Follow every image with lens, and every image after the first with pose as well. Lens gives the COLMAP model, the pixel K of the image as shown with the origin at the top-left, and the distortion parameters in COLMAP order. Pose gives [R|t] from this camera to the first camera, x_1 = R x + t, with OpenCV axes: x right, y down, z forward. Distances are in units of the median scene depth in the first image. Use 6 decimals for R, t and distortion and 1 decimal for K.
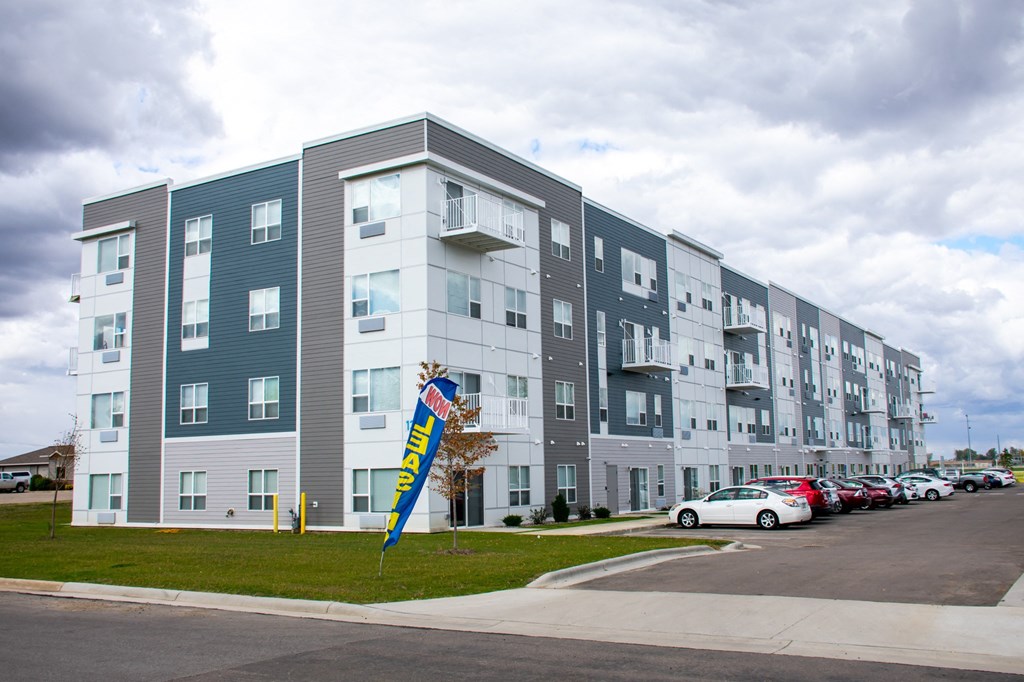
lens RADIAL K [[967.6, 0, 512.0], [0, 967.6, 341.0], [0, 0, 1]] dist [-0.001784, 0.005989]
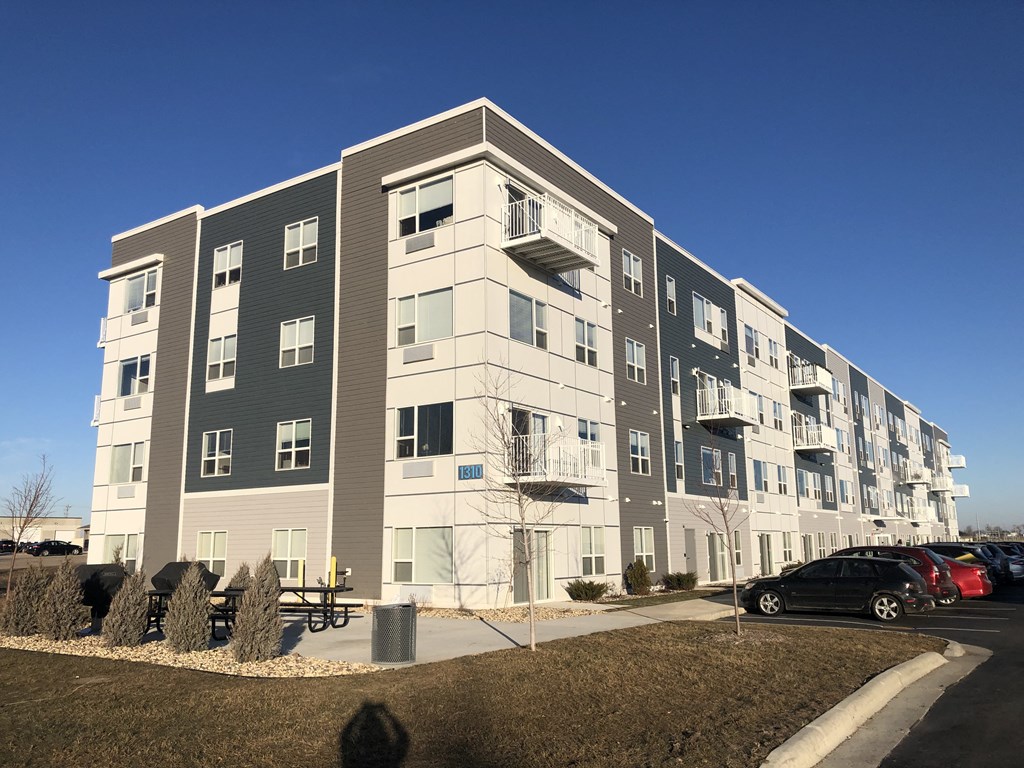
lens RADIAL K [[805.0, 0, 512.0], [0, 805.0, 384.0], [0, 0, 1]] dist [0.042997, -0.003111]
pose [[0.999026, 0.000118, -0.044136, -0.028837], [-0.002674, 0.998321, -0.057859, 0.042506], [0.044055, 0.057920, 0.997349, 0.266911]]
